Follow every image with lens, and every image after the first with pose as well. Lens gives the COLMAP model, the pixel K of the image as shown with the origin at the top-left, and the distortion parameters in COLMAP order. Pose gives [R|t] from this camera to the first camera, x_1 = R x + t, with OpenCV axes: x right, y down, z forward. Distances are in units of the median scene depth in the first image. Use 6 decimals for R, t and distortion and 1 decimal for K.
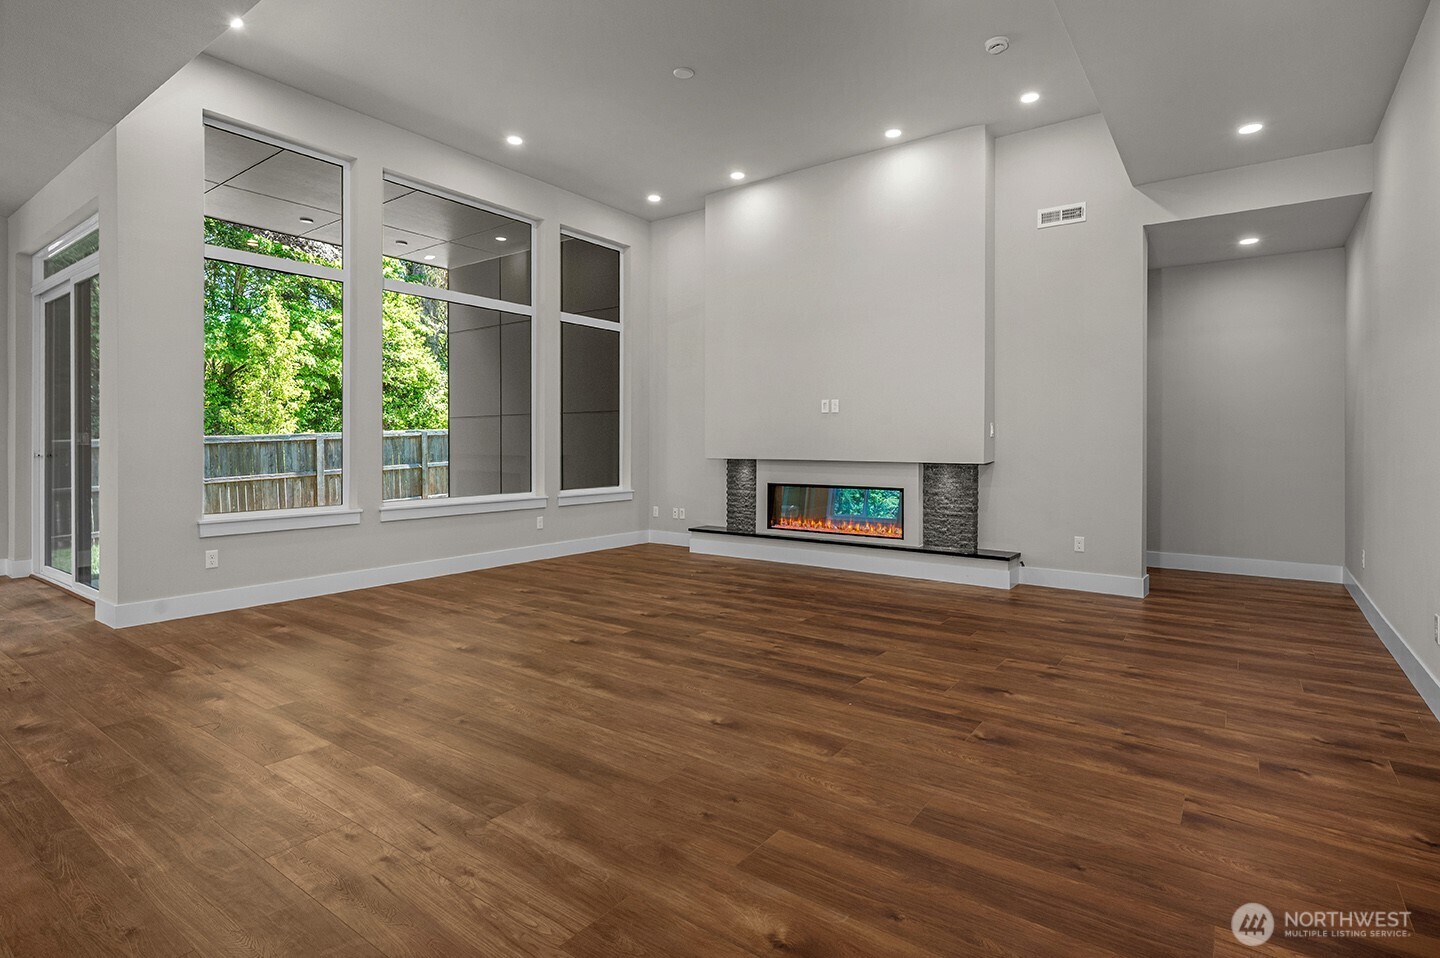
lens RADIAL K [[723.7, 0, 718.3], [0, 723.7, 442.8], [0, 0, 1]] dist [-0.001601, -0.000048]
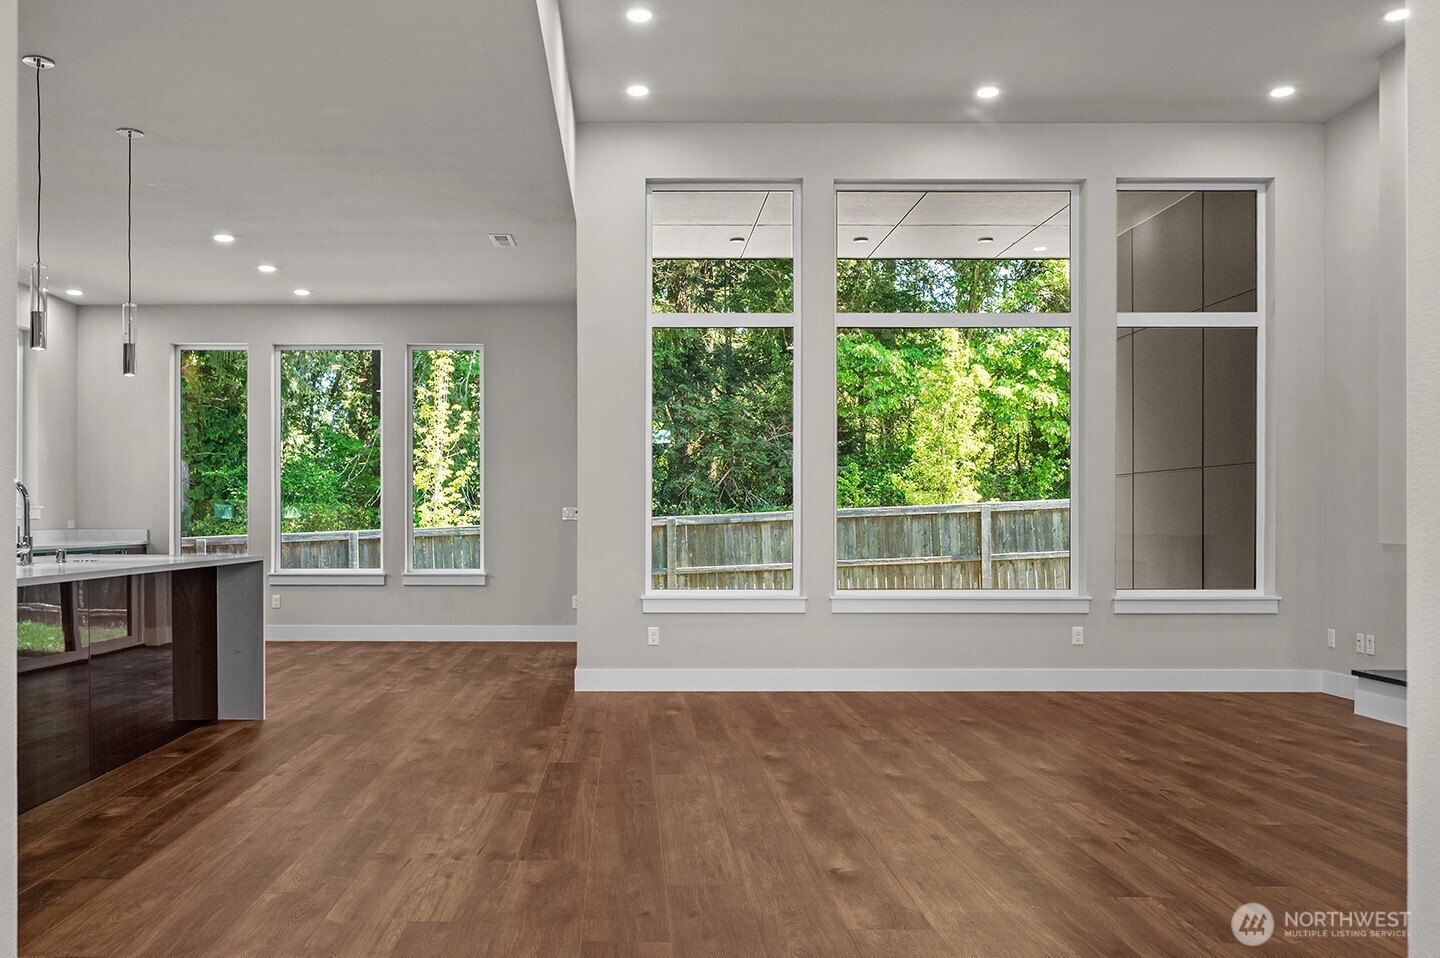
lens RADIAL K [[1159.9, 0, 614.1], [0, 1159.9, 515.1], [0, 0, 1]] dist [-0.002967, 0.001929]
pose [[0.585284, -0.002811, -0.810824, 0.463597], [0.002615, 0.999995, -0.001580, -0.000249], [0.810824, -0.001196, 0.585288, 0.033018]]
